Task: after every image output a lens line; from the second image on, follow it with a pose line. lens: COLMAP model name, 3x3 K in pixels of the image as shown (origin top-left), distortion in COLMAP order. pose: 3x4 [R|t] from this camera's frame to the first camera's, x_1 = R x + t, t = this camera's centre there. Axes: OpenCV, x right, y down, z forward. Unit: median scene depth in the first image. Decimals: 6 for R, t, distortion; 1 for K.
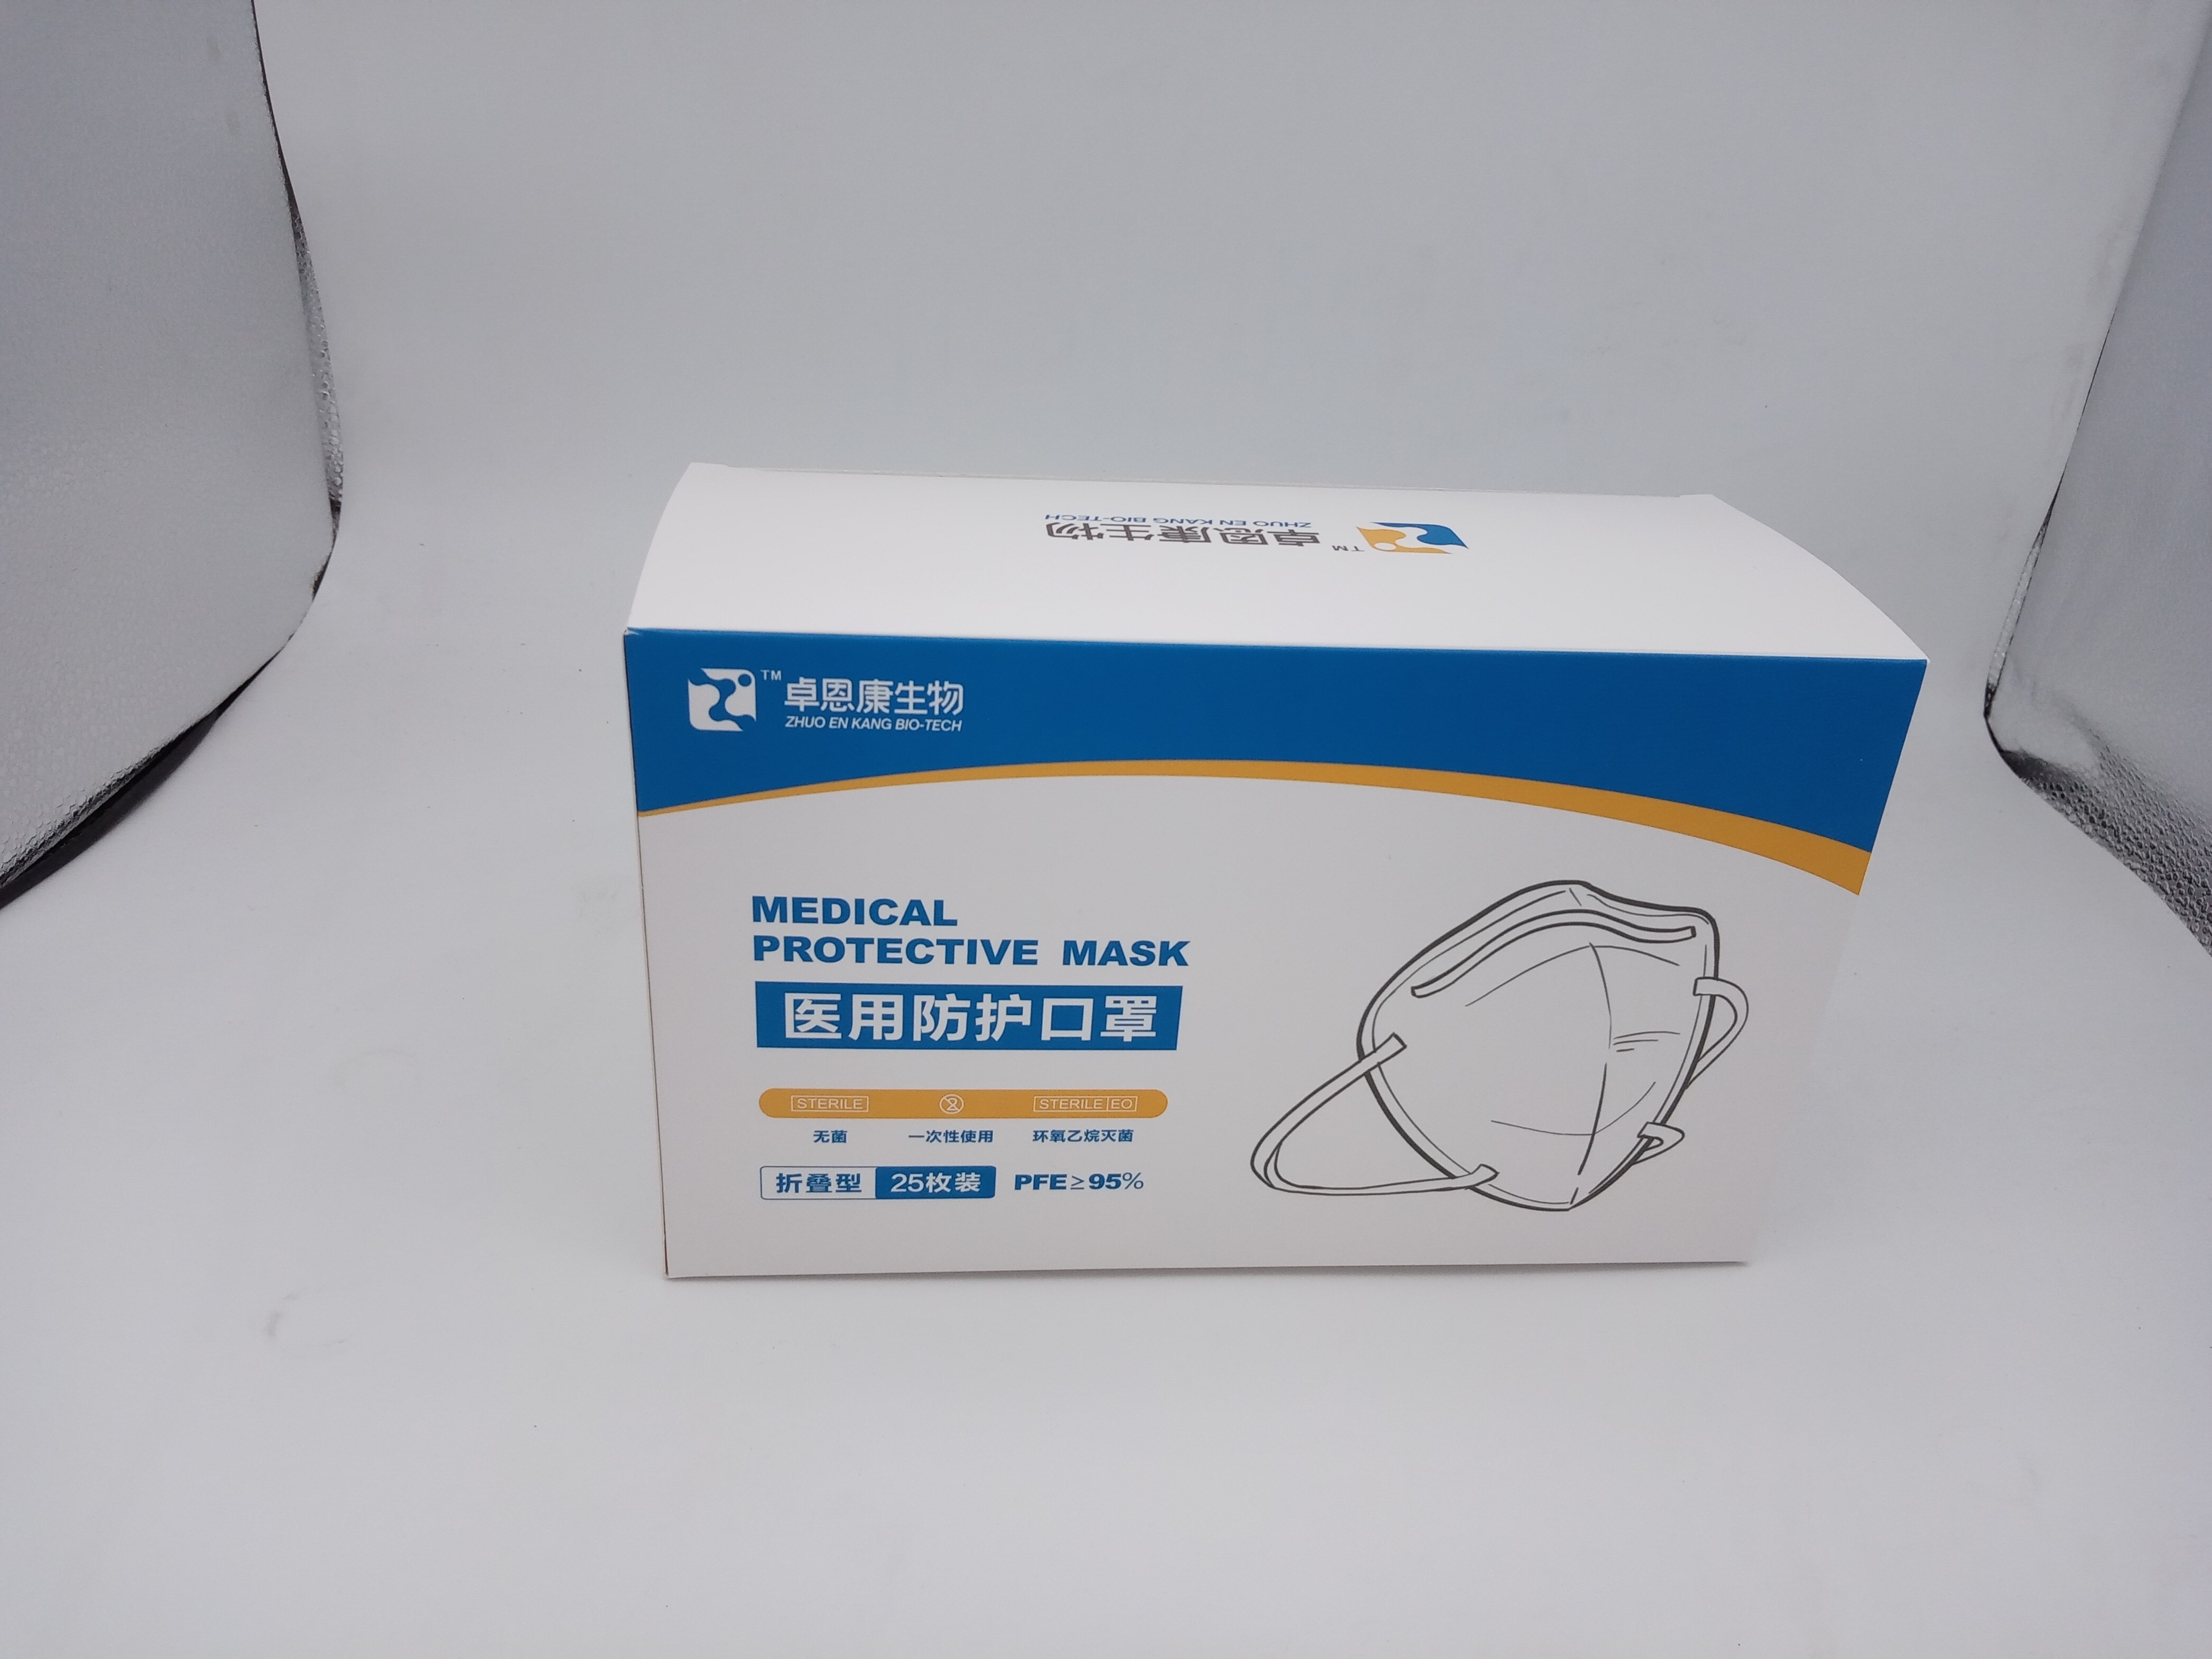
lens RADIAL K [[1733.5, 0, 1110.9], [0, 1733.5, 840.7], [0, 0, 1]] dist [0.136761, -0.422194]
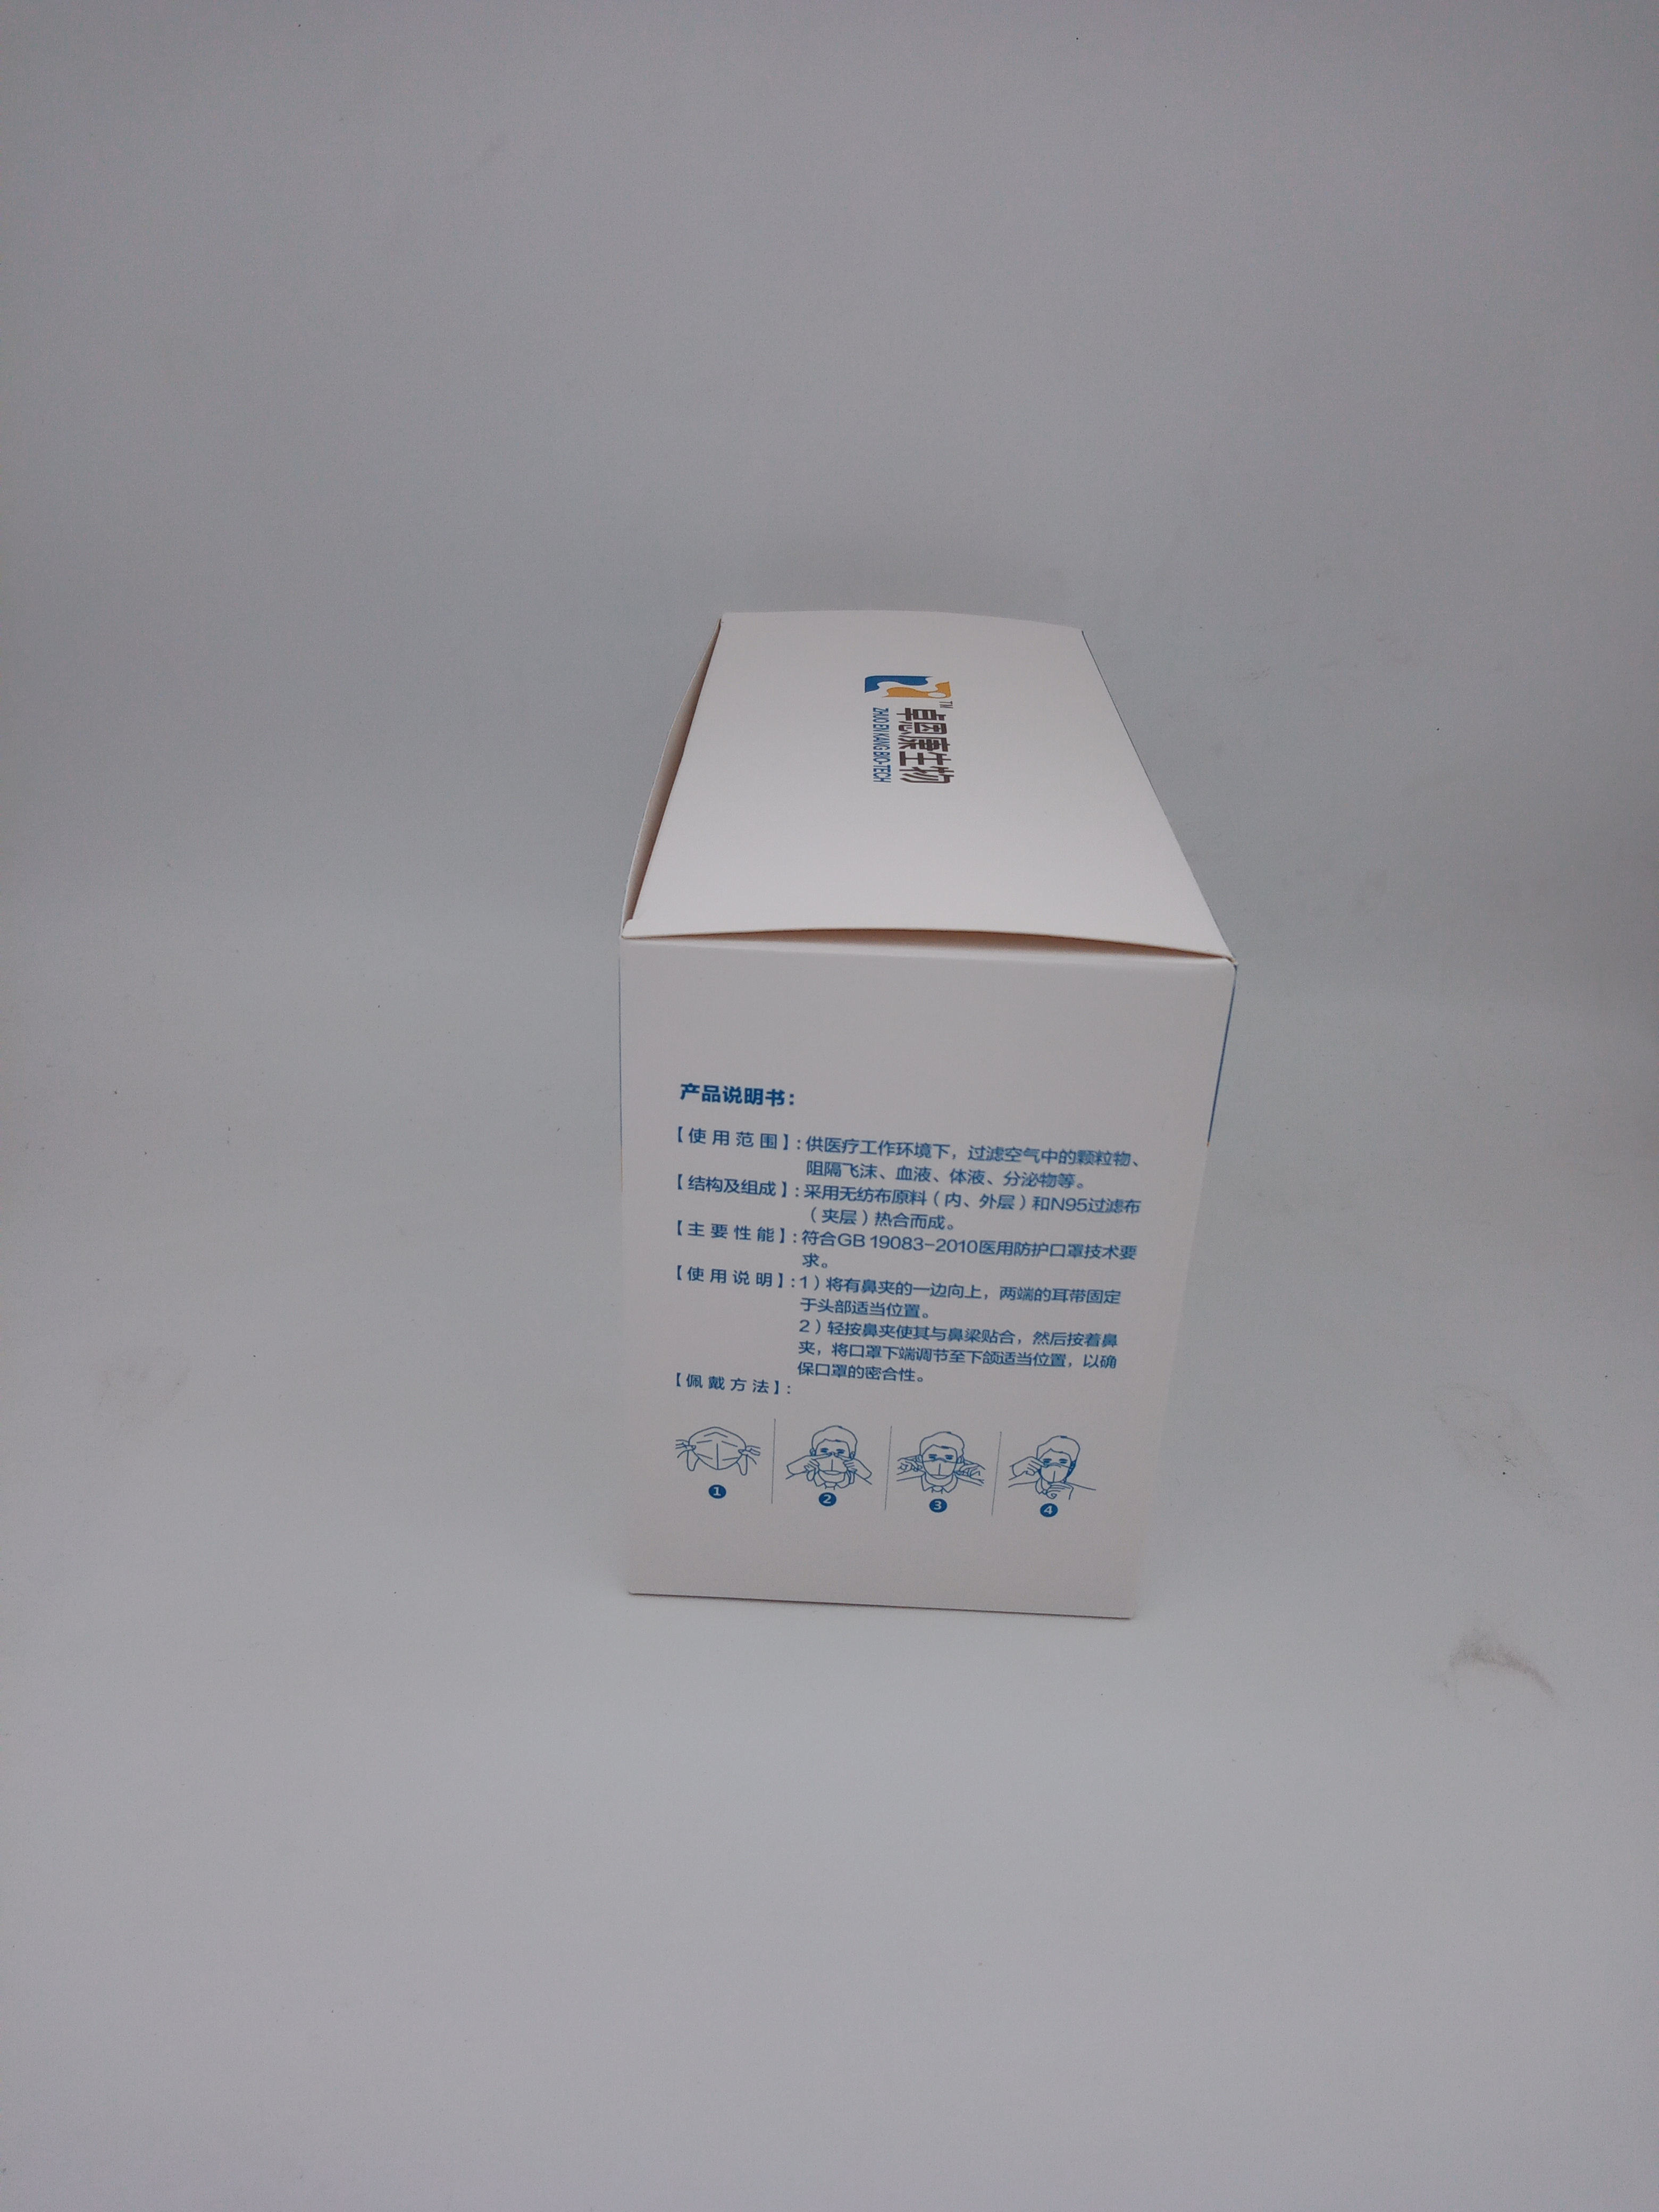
lens RADIAL K [[1733.5, 0, 829.5], [0, 1733.5, 1106.0], [0, 0, 1]] dist [0.136761, -0.422194]
pose [[0.127241, -0.519782, 0.844770, -1.021485], [0.438742, 0.793334, 0.422050, -0.493814], [-0.889559, 0.316934, 0.328994, 0.796399]]
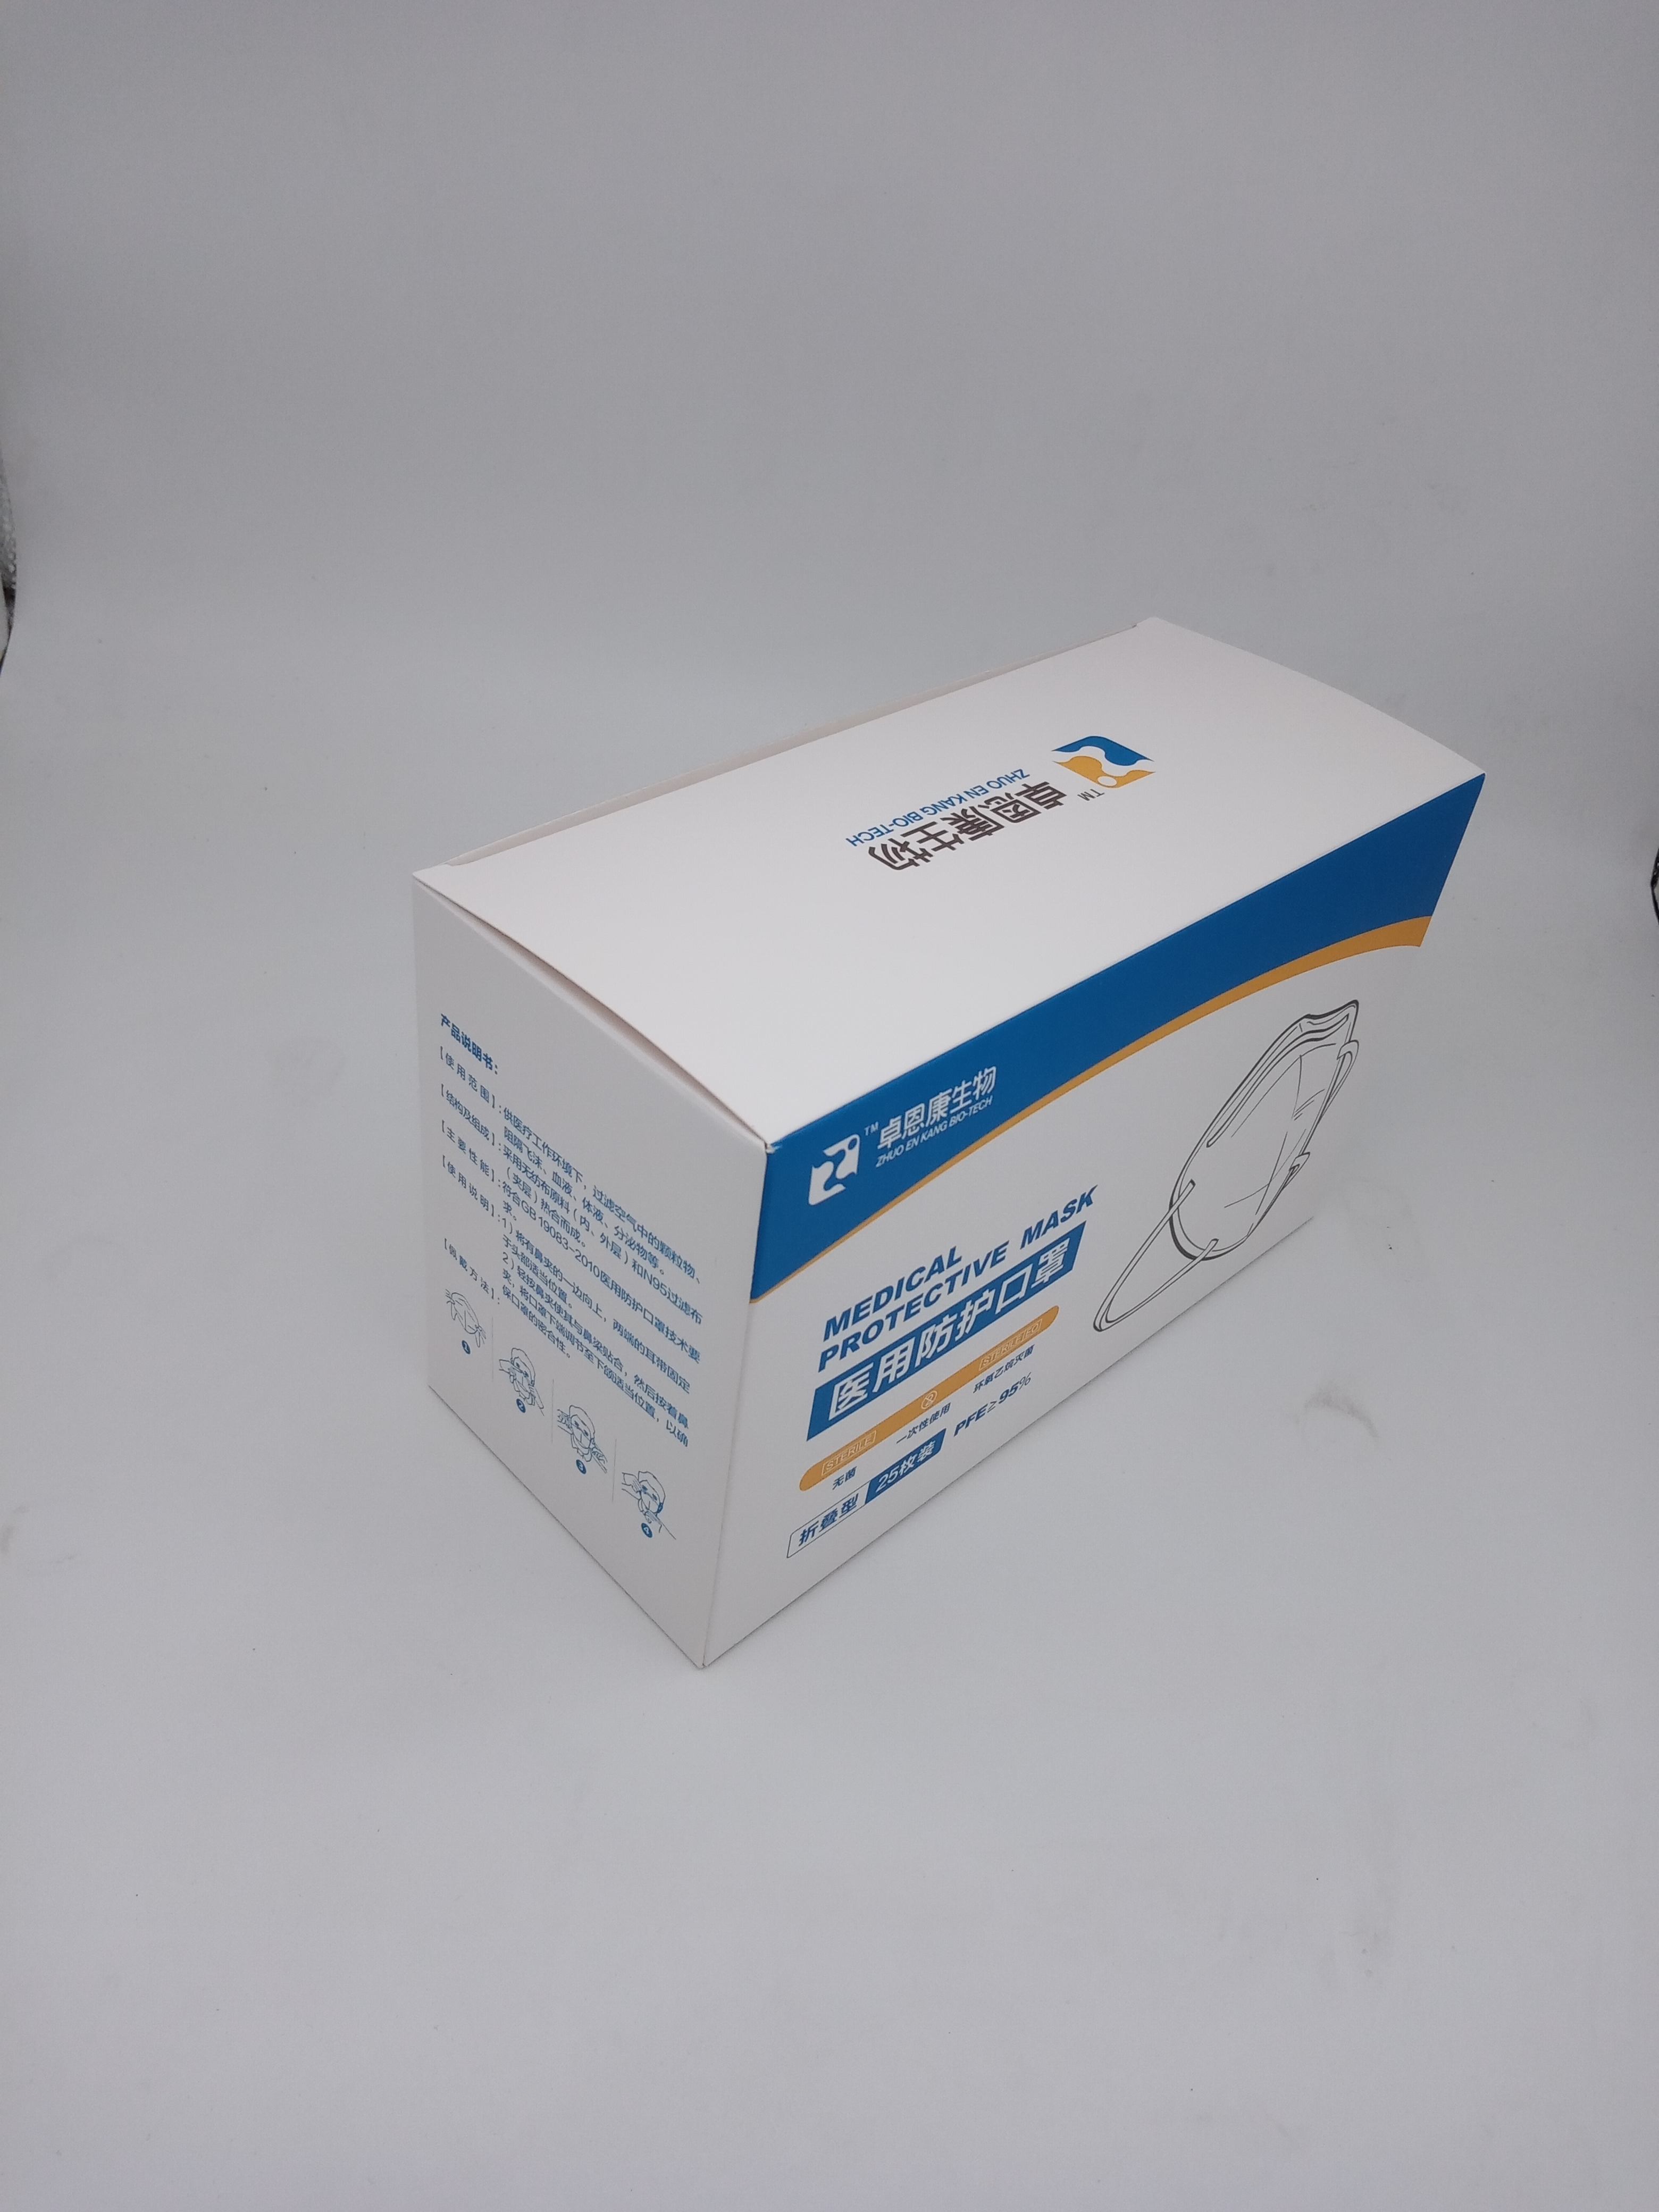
lens RADIAL K [[1733.5, 0, 829.5], [0, 1733.5, 1106.0], [0, 0, 1]] dist [0.136761, -0.422194]
pose [[0.781508, -0.366926, 0.504589, -0.635594], [0.231068, 0.921485, 0.312206, -0.378509], [-0.579528, -0.127398, 0.804933, 0.195013]]
